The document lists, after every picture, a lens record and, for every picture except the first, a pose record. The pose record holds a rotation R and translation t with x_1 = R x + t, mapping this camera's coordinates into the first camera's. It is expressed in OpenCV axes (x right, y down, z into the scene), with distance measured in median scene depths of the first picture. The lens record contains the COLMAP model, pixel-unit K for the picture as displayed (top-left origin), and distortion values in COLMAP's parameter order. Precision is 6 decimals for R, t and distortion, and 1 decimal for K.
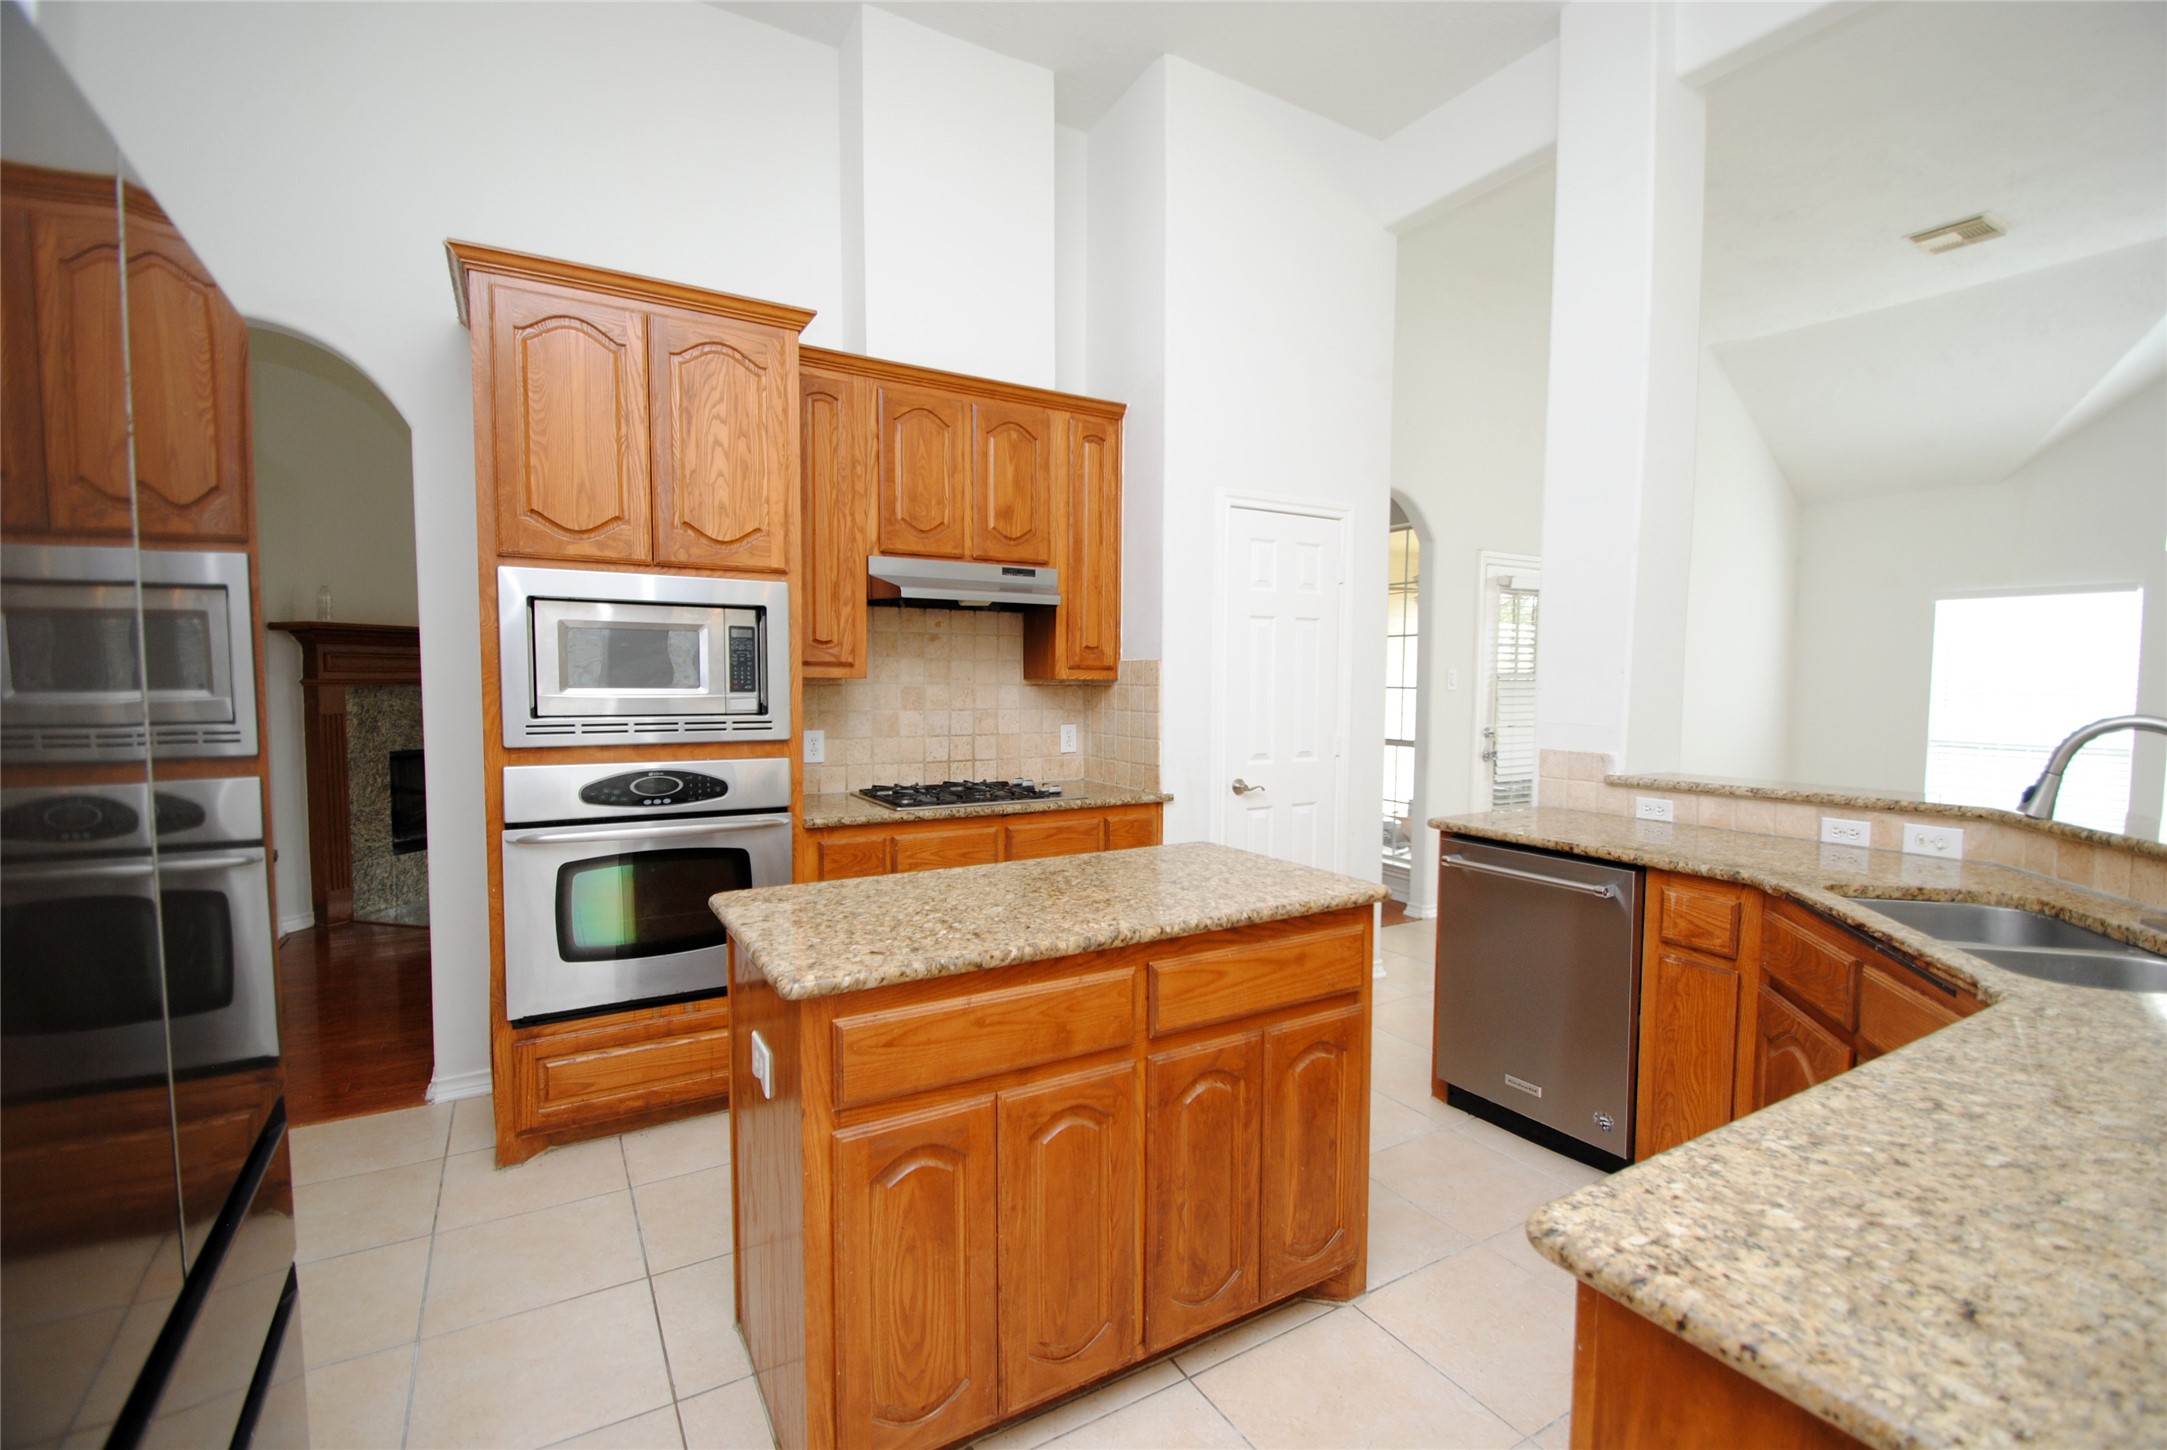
lens RADIAL K [[950.5, 0, 1100.1], [0, 950.5, 740.4], [0, 0, 1]] dist [0.014221, -0.014549]
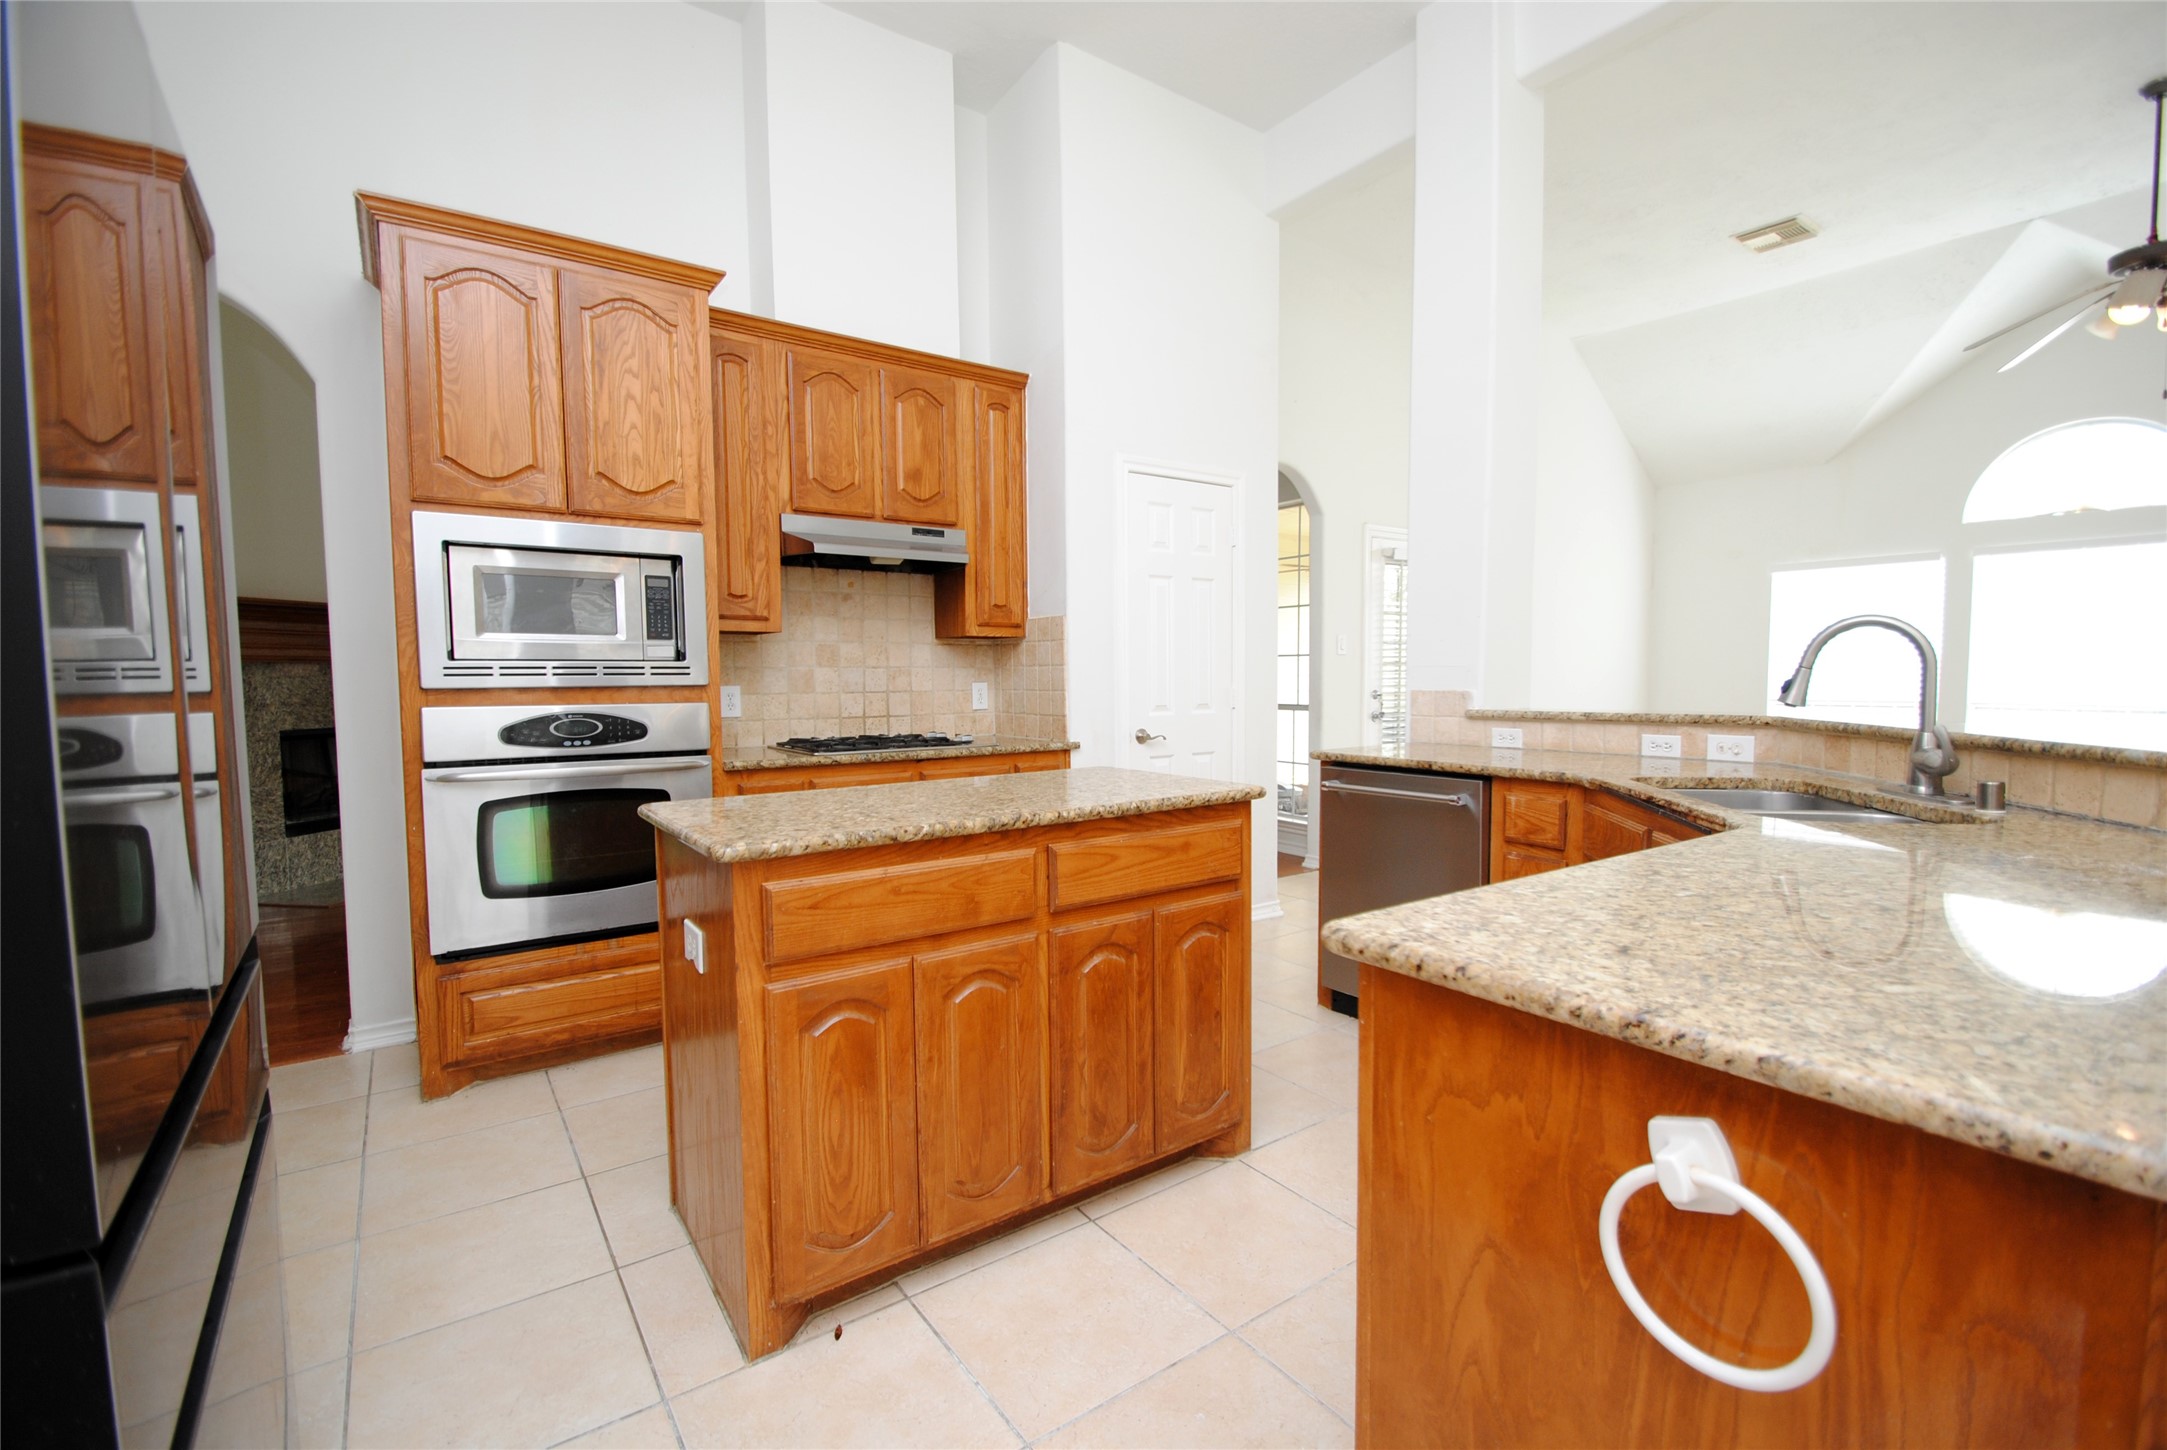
lens RADIAL K [[950.5, 0, 1099.6], [0, 950.5, 742.2], [0, 0, 1]] dist [0.014221, -0.014549]
pose [[0.996183, -0.019721, 0.085036, 0.012387], [0.019446, 0.999803, 0.004055, 0.073491], [-0.085099, -0.002386, 0.996370, -0.082536]]
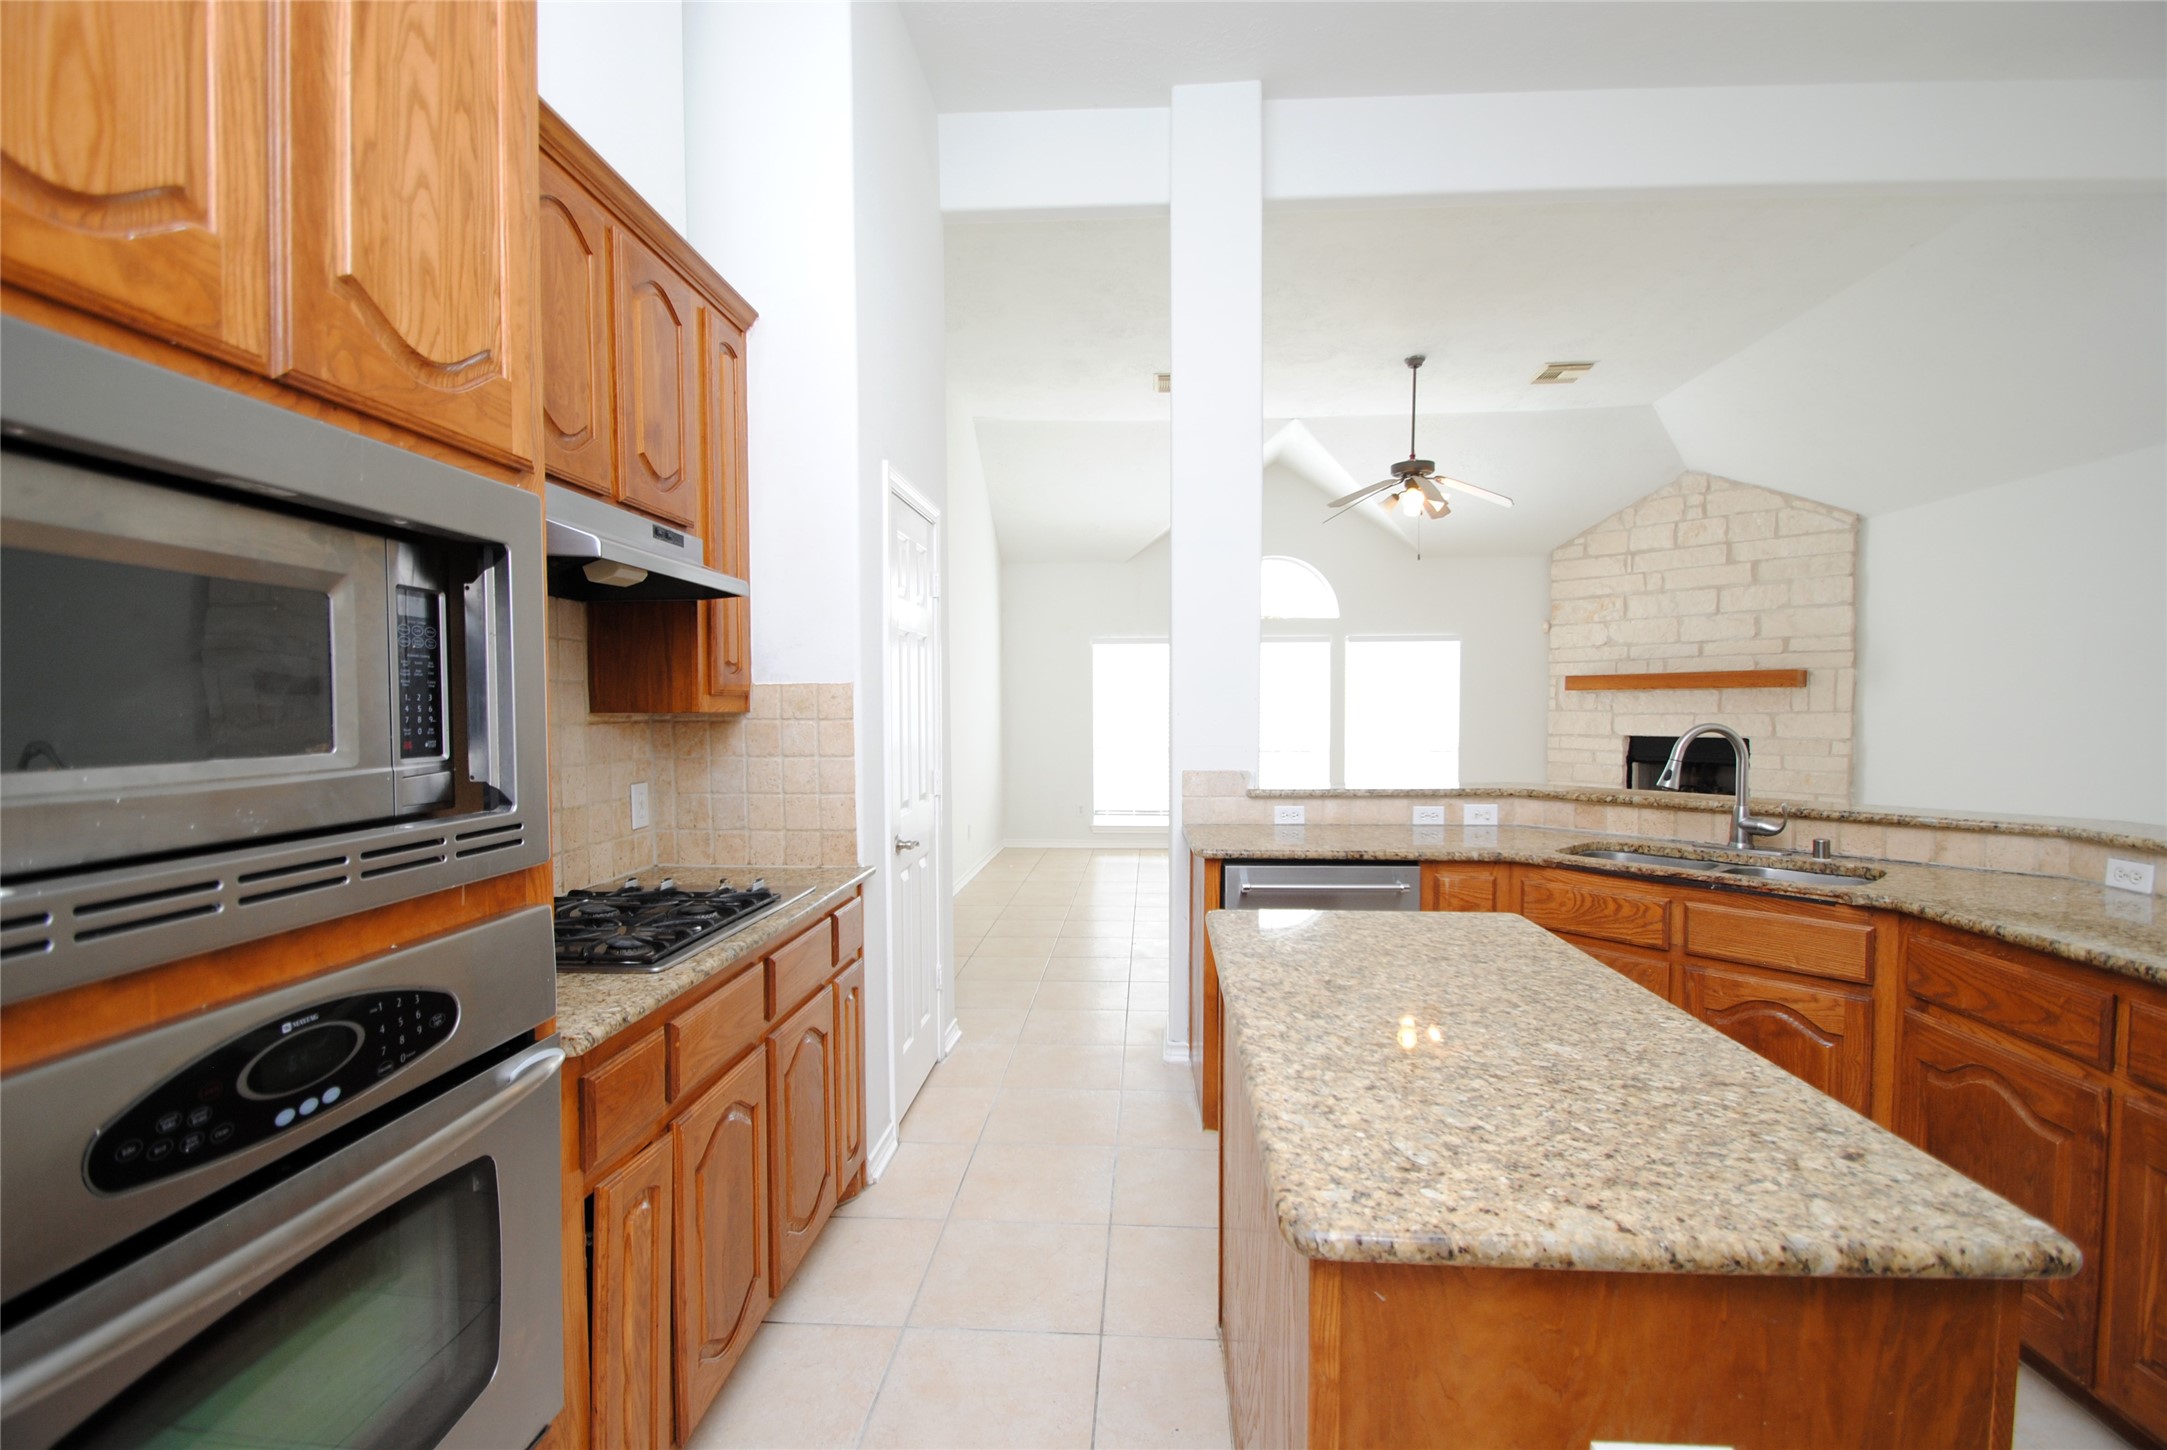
lens RADIAL K [[950.5, 0, 1081.1], [0, 950.5, 737.9], [0, 0, 1]] dist [0.014221, -0.014549]
pose [[0.571758, -0.037670, 0.819557, -0.600892], [0.062904, 0.998018, 0.001988, -0.046942], [-0.818008, 0.050416, 0.572994, 0.617791]]
